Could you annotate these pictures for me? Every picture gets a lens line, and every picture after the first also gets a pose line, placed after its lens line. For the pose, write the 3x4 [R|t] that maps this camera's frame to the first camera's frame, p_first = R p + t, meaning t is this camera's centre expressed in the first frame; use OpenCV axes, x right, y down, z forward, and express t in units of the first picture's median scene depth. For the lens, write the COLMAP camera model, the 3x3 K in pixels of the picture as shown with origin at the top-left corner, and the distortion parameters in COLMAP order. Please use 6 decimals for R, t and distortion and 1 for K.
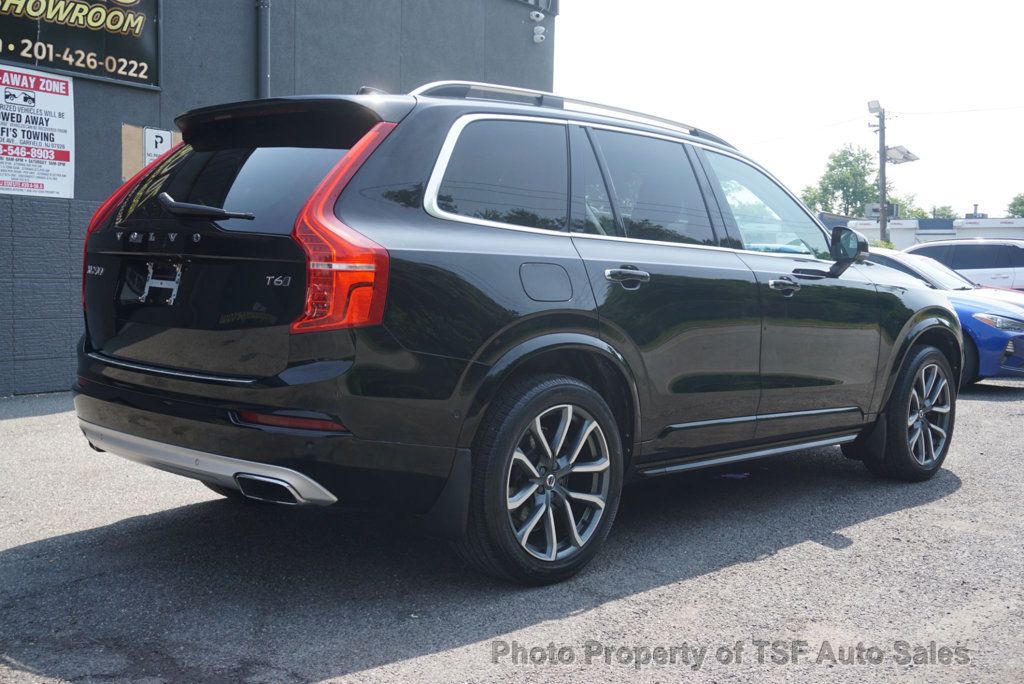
lens RADIAL K [[1139.8, 0, 516.8], [0, 1139.8, 345.6], [0, 0, 1]] dist [0.056379, 0.000000]
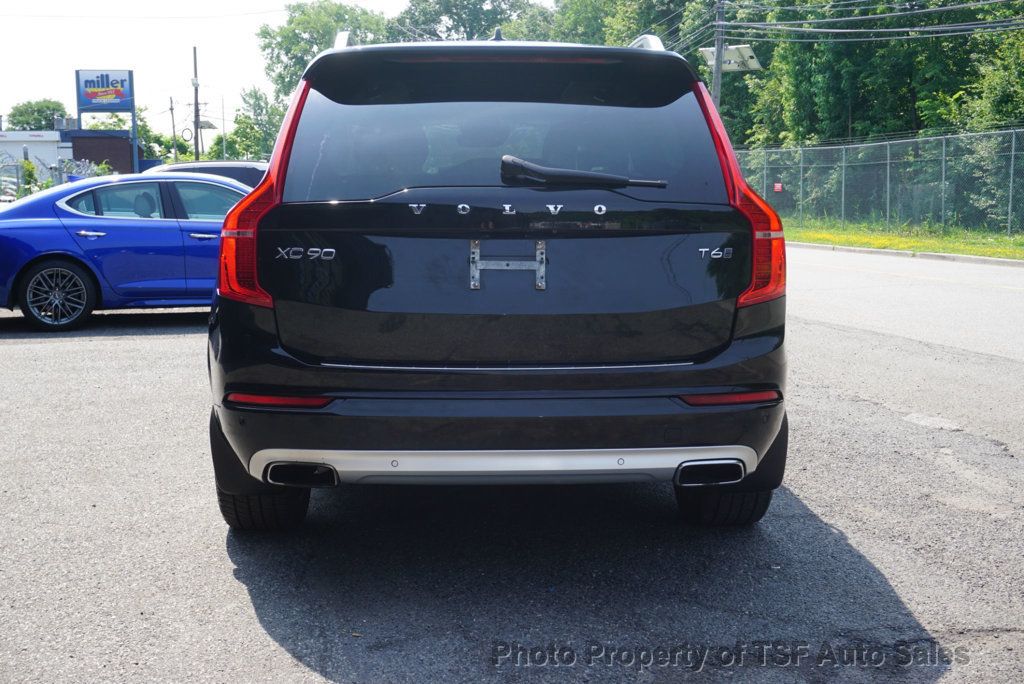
lens RADIAL K [[1249.2, 0, 515.1], [0, 1249.2, 338.6], [0, 0, 1]] dist [0.043409, 0.000000]
pose [[0.674756, -0.114374, 0.729125, -0.985409], [0.069423, 0.993375, 0.091580, -0.084328], [-0.734769, -0.011176, 0.678226, 0.380118]]
